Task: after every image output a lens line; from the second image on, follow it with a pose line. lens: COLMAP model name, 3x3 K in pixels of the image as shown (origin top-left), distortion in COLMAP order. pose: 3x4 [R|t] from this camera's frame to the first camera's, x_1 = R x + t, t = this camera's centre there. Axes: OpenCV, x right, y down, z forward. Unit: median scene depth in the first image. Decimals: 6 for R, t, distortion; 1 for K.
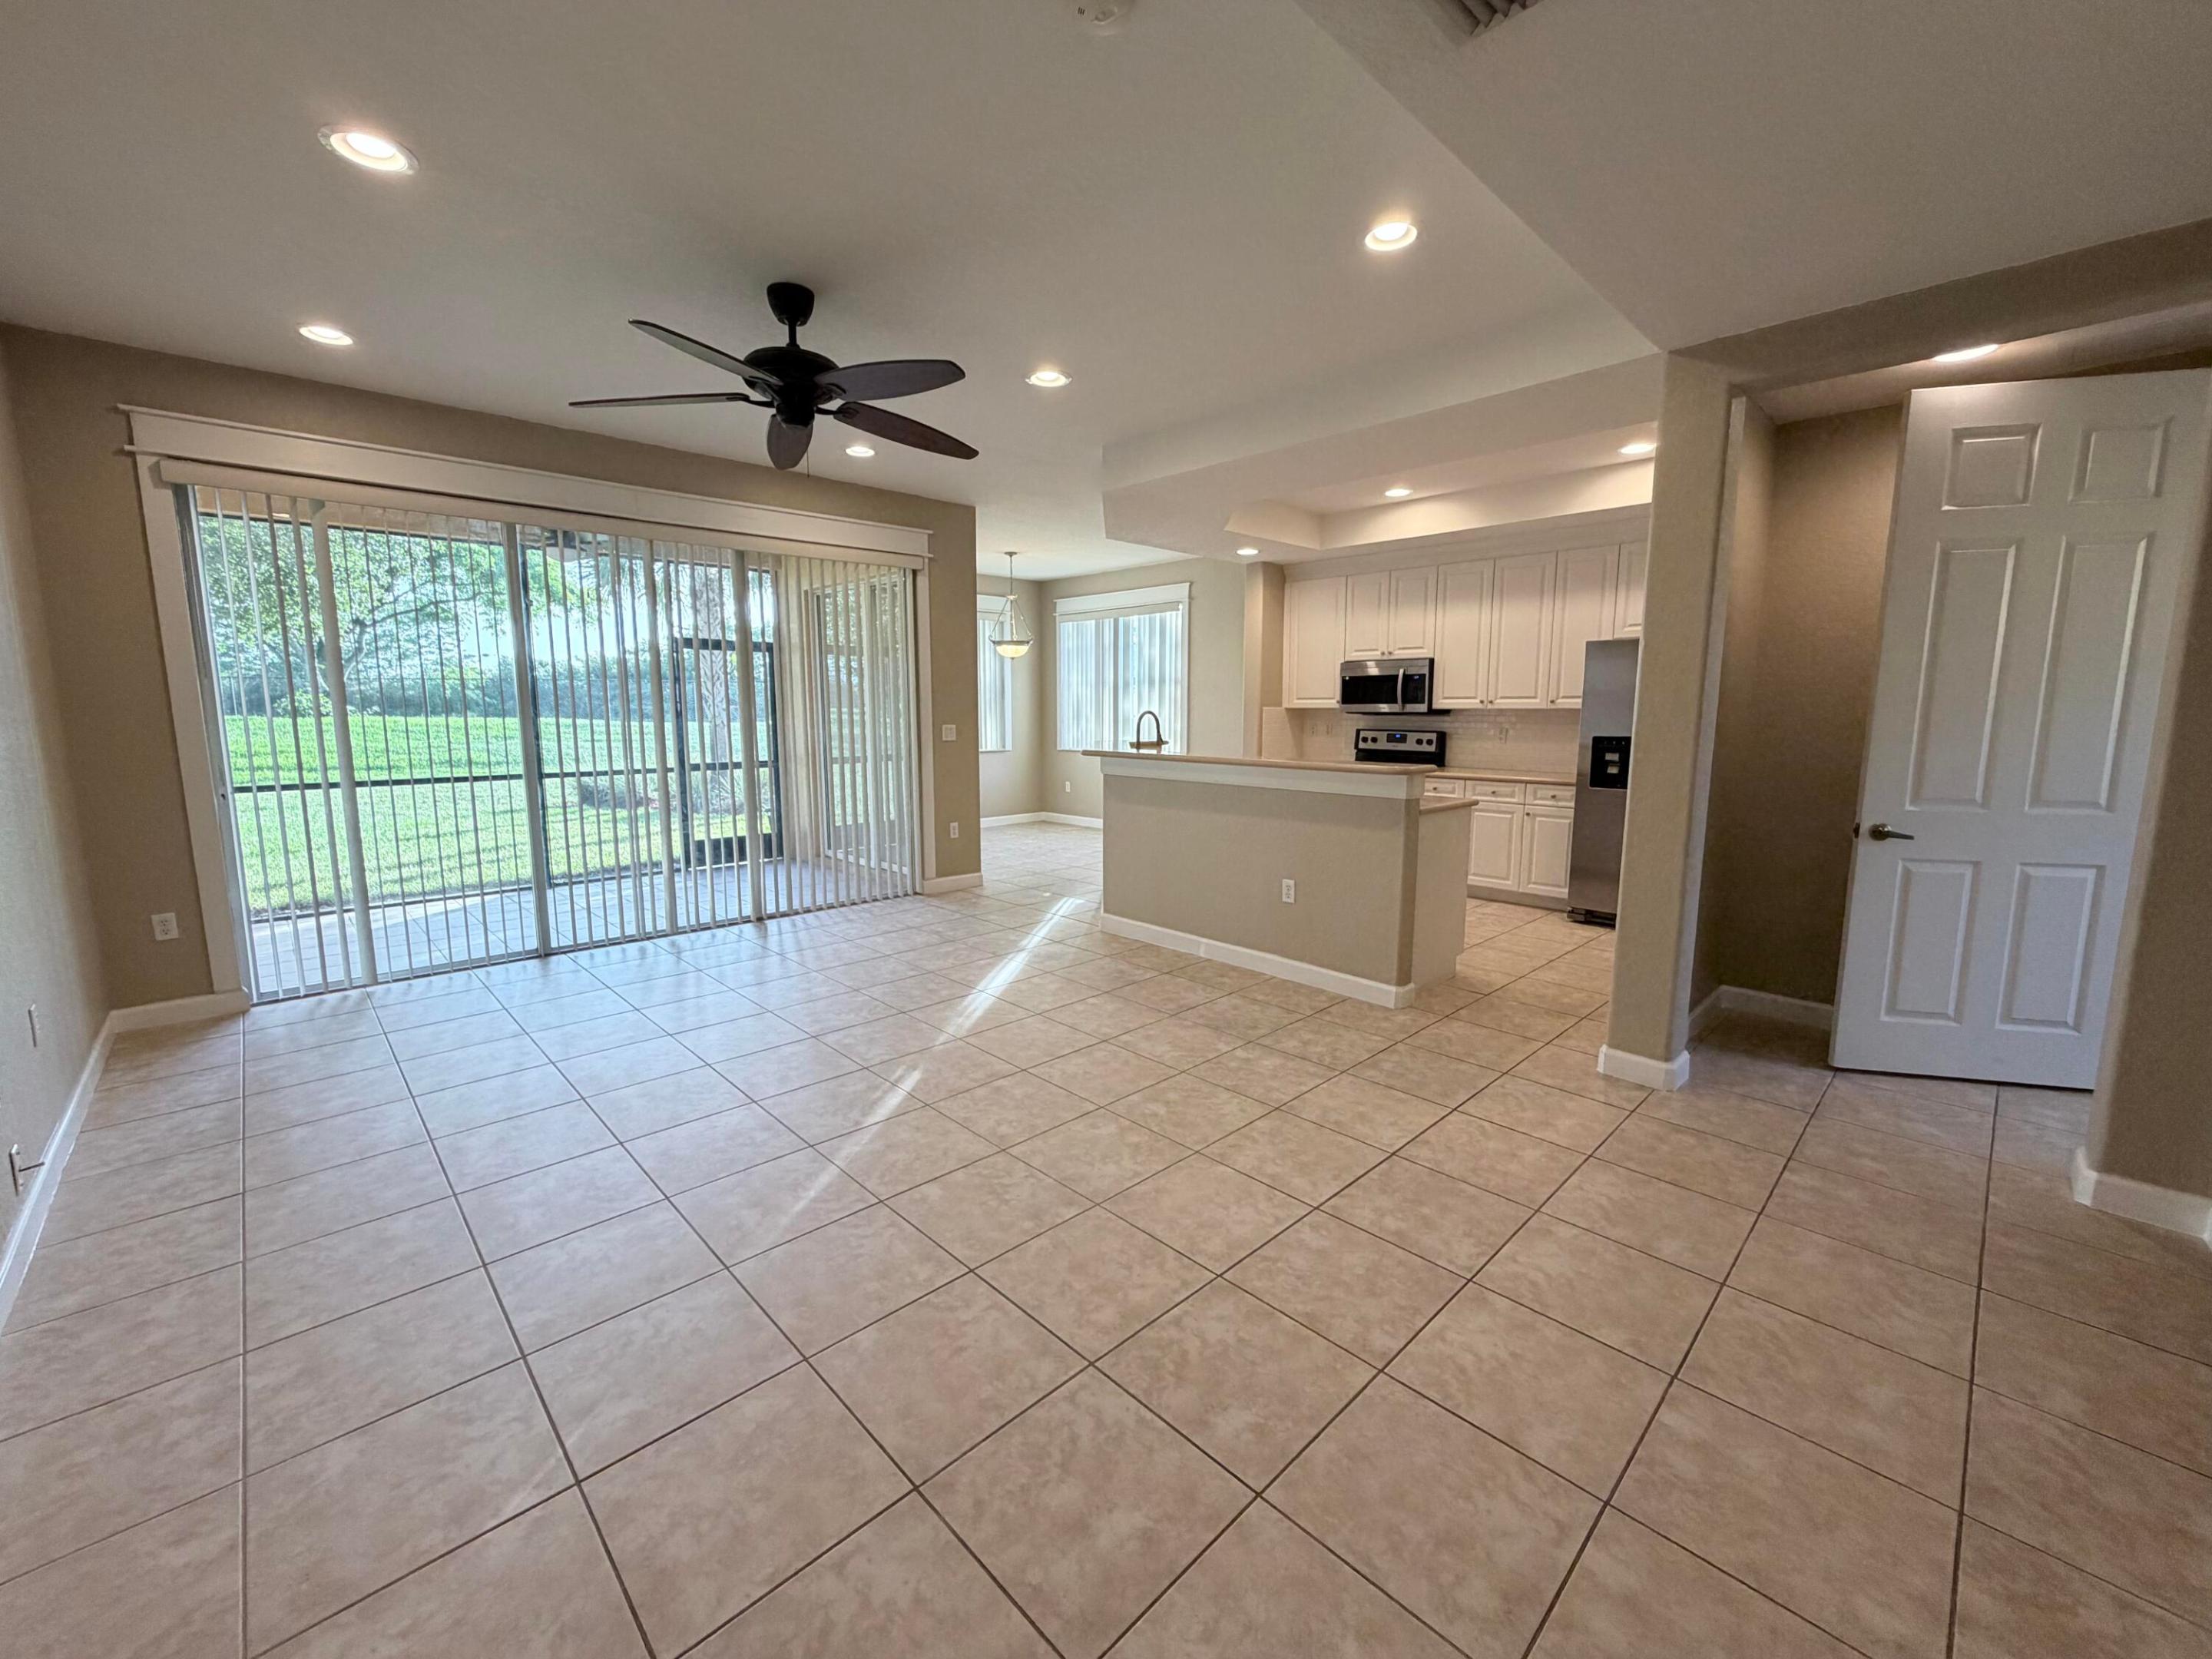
lens RADIAL K [[885.0, 0, 1101.9], [0, 885.0, 824.3], [0, 0, 1]] dist [0.000753, 0.000059]
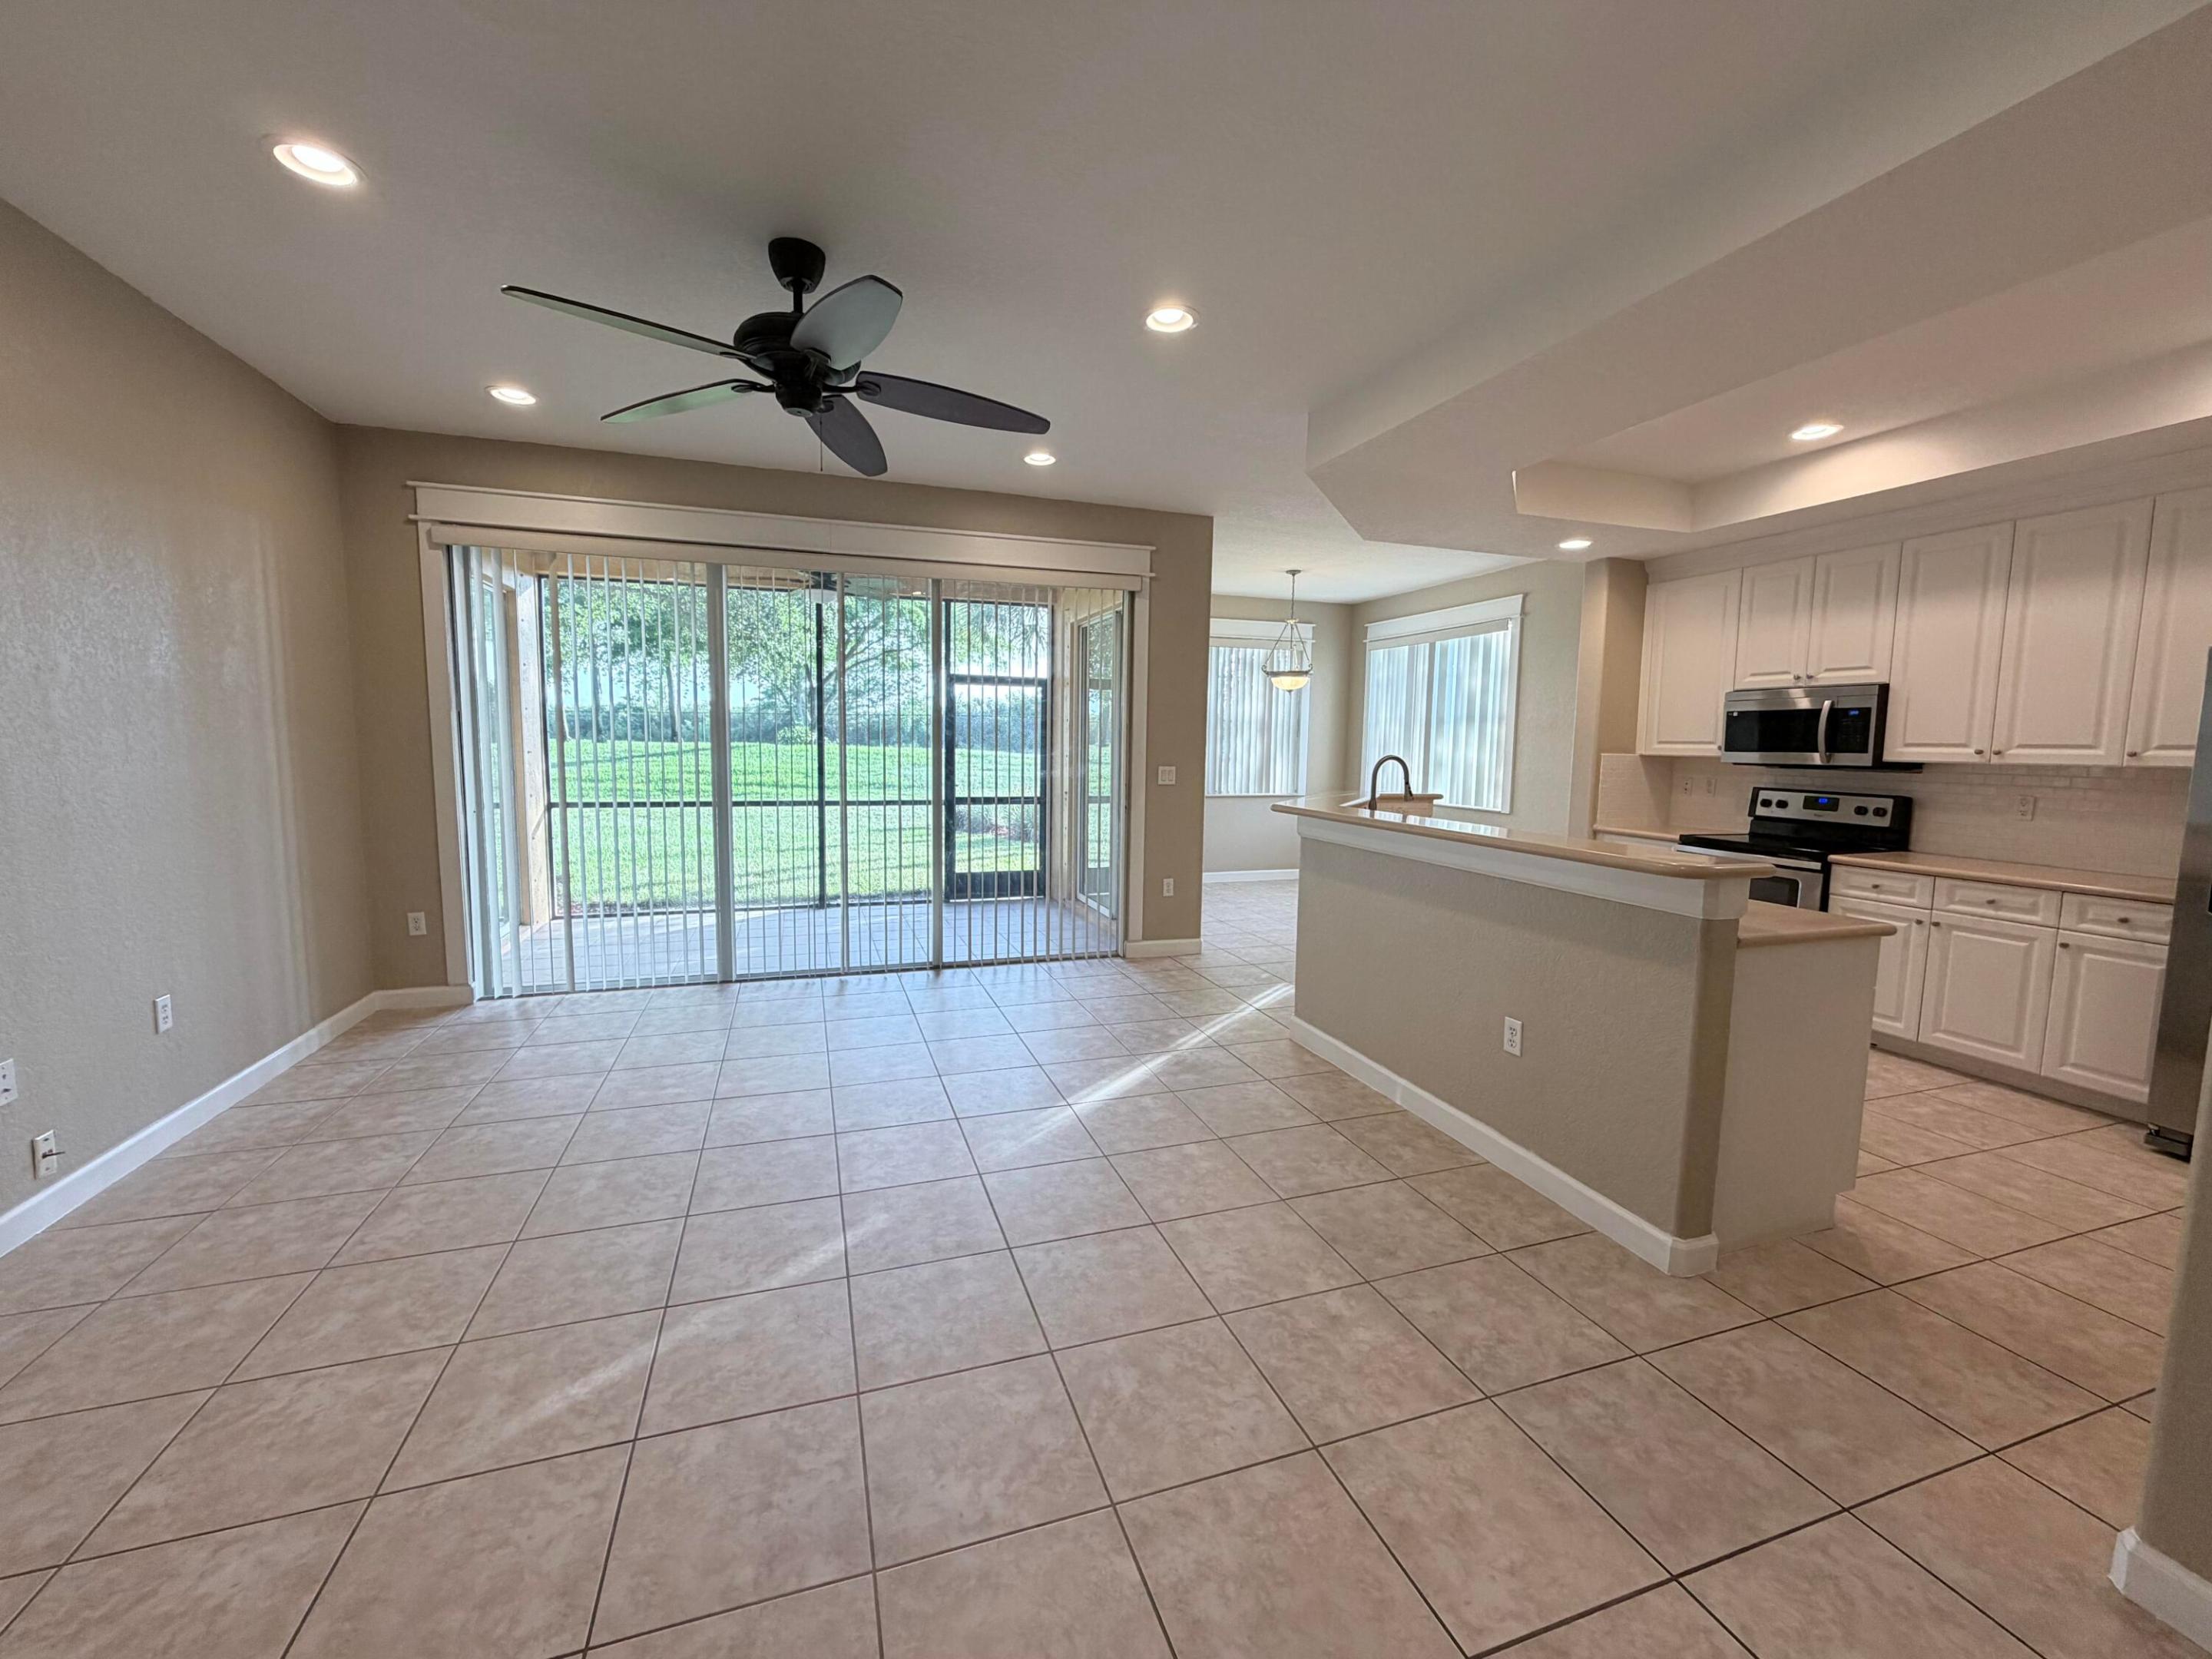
lens RADIAL K [[885.0, 0, 1100.8], [0, 885.0, 825.1], [0, 0, 1]] dist [0.000753, 0.000059]
pose [[0.904906, 0.054259, -0.422139, 0.198946], [-0.071452, 0.997131, -0.025001, -0.040869], [0.419571, 0.052786, 0.906187, 0.267549]]
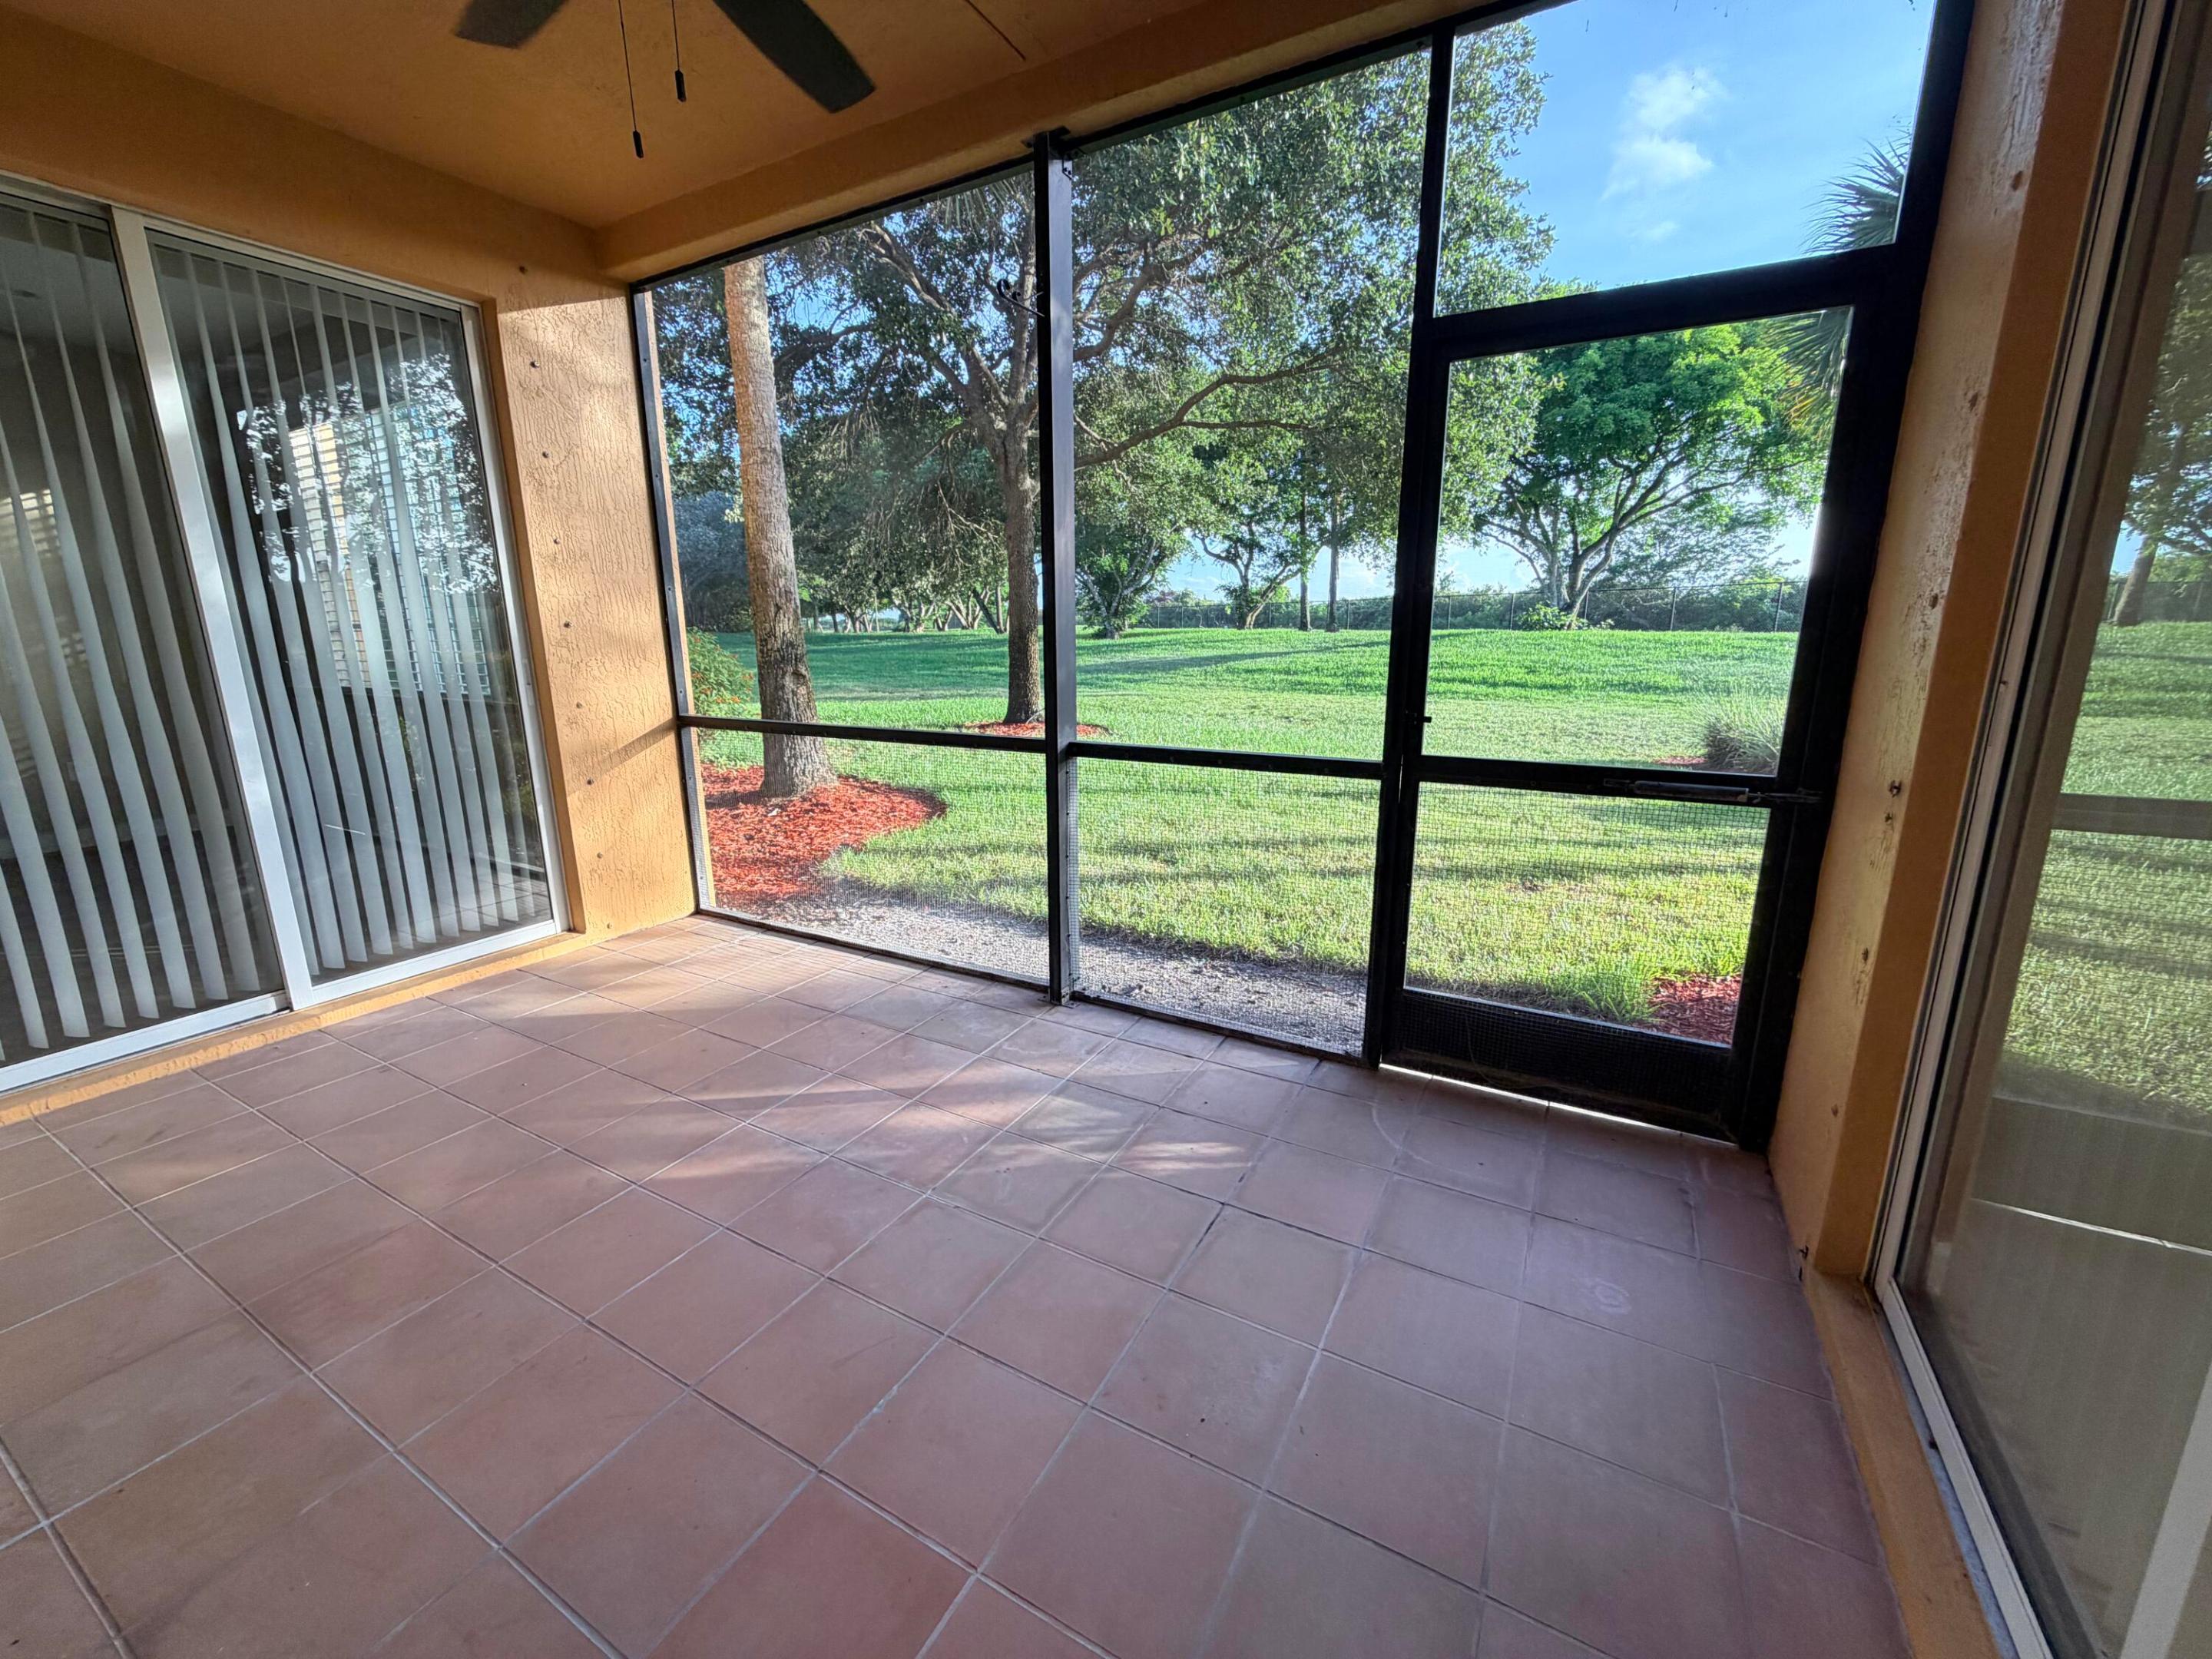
lens RADIAL K [[885.0, 0, 1100.0], [0, 885.0, 828.5], [0, 0, 1]] dist [0.000753, 0.000059]
pose [[0.284934, 0.209630, -0.935344, -0.339270], [-0.119466, 0.975951, 0.182338, -0.160636], [0.951073, 0.059788, 0.303126, 1.389668]]
